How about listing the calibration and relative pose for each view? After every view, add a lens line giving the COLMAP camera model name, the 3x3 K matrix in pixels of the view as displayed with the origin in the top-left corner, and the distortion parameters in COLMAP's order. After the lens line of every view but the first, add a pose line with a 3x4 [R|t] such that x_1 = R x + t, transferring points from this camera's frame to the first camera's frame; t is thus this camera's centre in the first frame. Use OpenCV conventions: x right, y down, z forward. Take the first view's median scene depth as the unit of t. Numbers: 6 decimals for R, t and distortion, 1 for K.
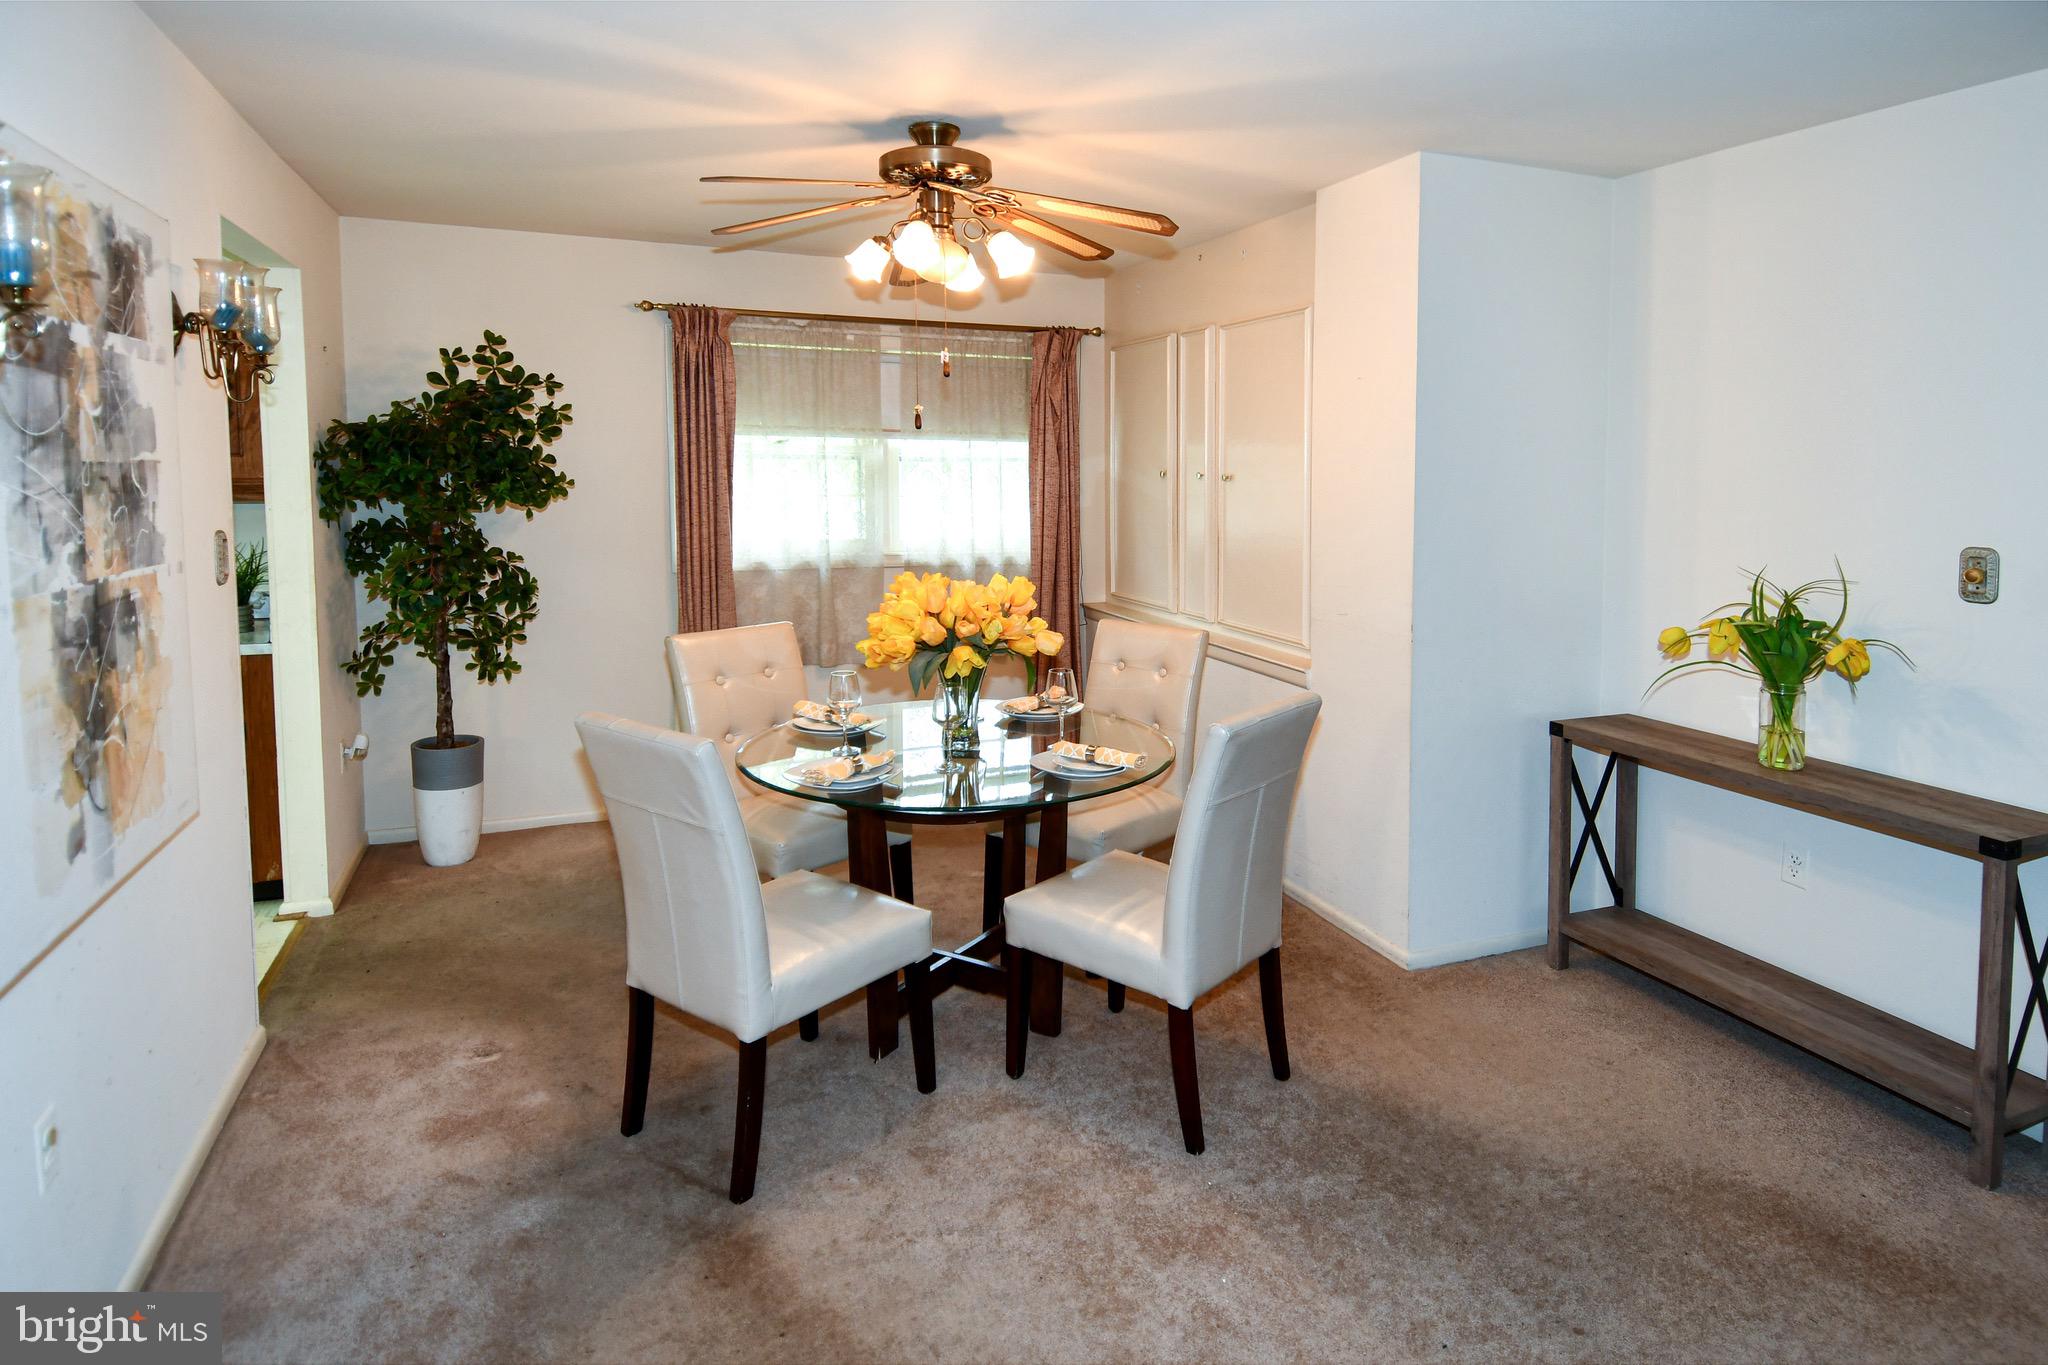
lens RADIAL K [[1124.3, 0, 1133.2], [0, 1124.3, 552.8], [0, 0, 1]] dist [0.044545, -0.041134]
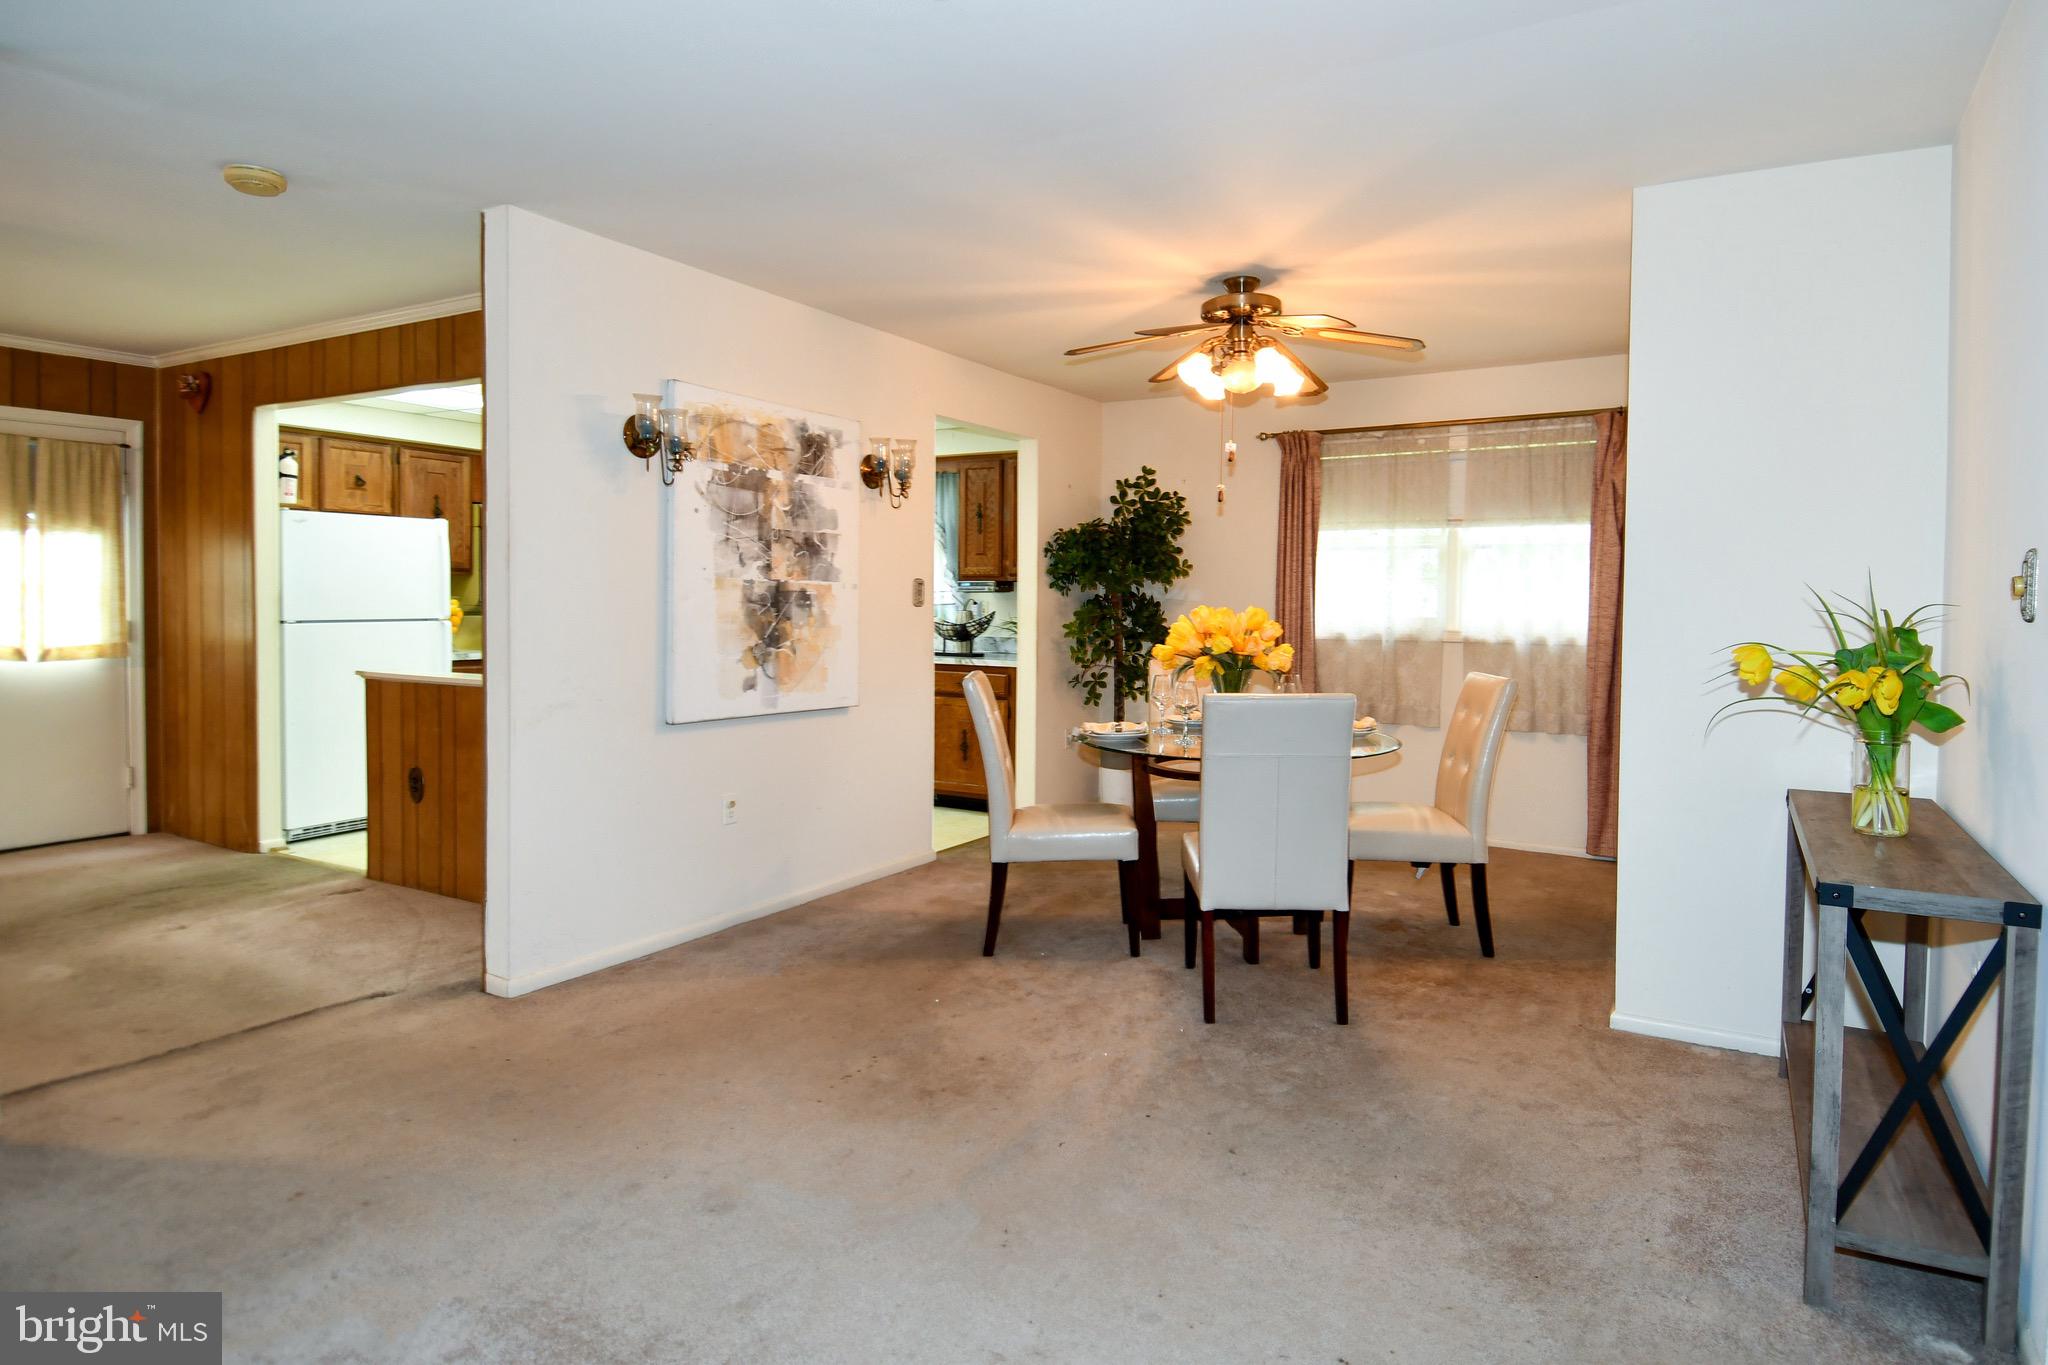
lens RADIAL K [[1202.9, 0, 1133.8], [0, 1202.9, 660.4], [0, 0, 1]] dist [0.016738, -0.001971]
pose [[0.612362, 0.026688, -0.790127, 0.811886], [-0.058690, 0.998207, -0.011770, 0.095253], [0.788396, 0.053580, 0.612830, 0.036063]]
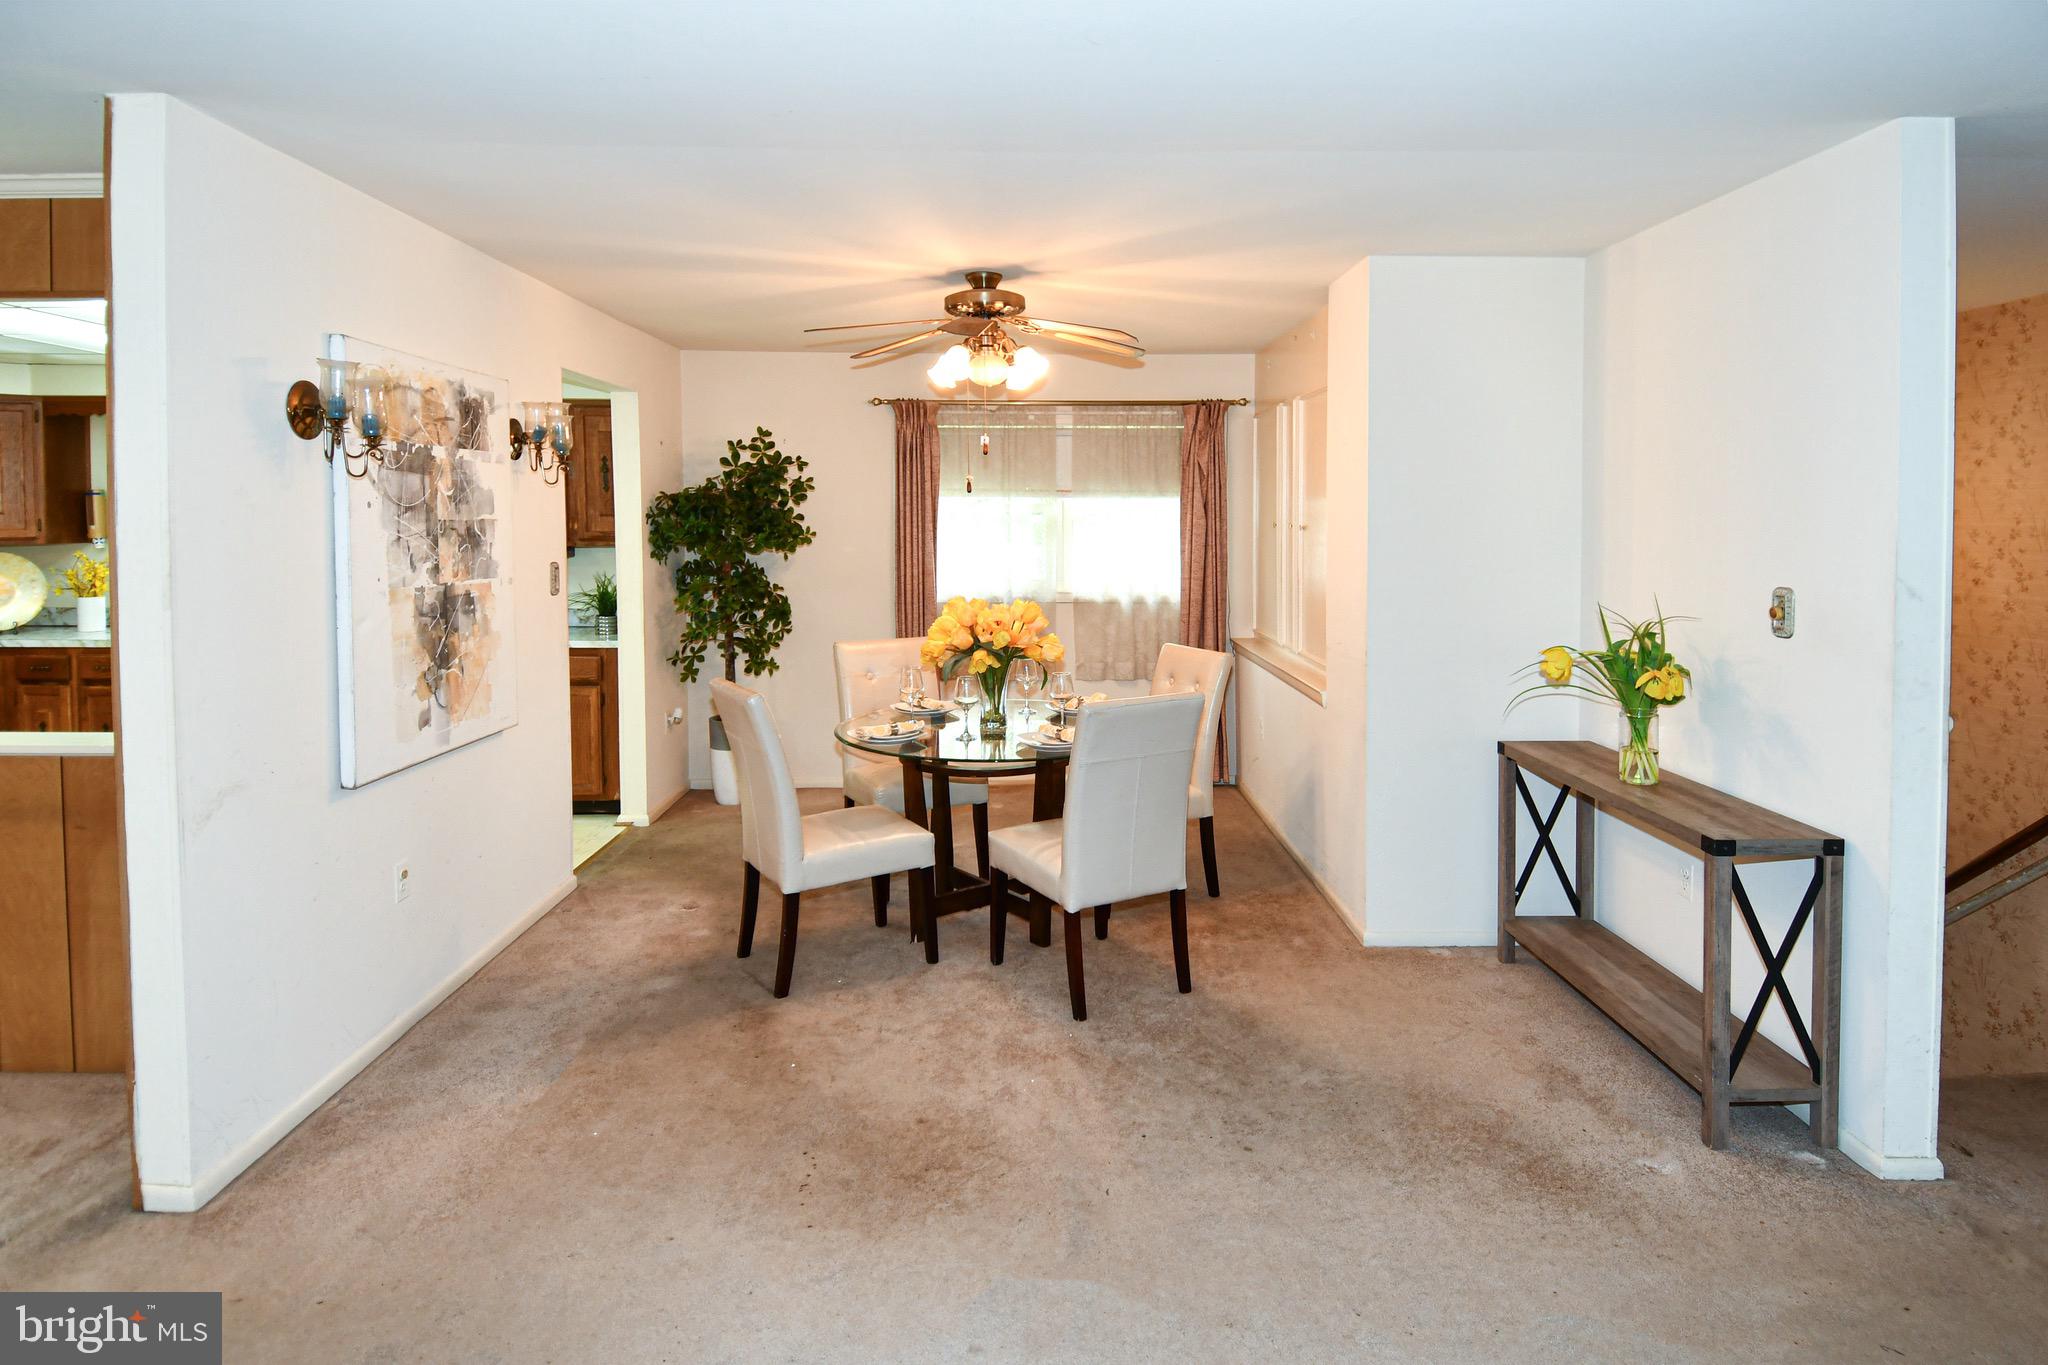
lens RADIAL K [[1143.6, 0, 1135.8], [0, 1143.6, 588.7], [0, 0, 1]] dist [0.046203, -0.049275]
pose [[0.939493, 0.013362, -0.342306, 0.432201], [-0.019357, 0.999713, -0.014104, 0.020423], [0.342020, 0.019877, 0.939483, -0.212712]]
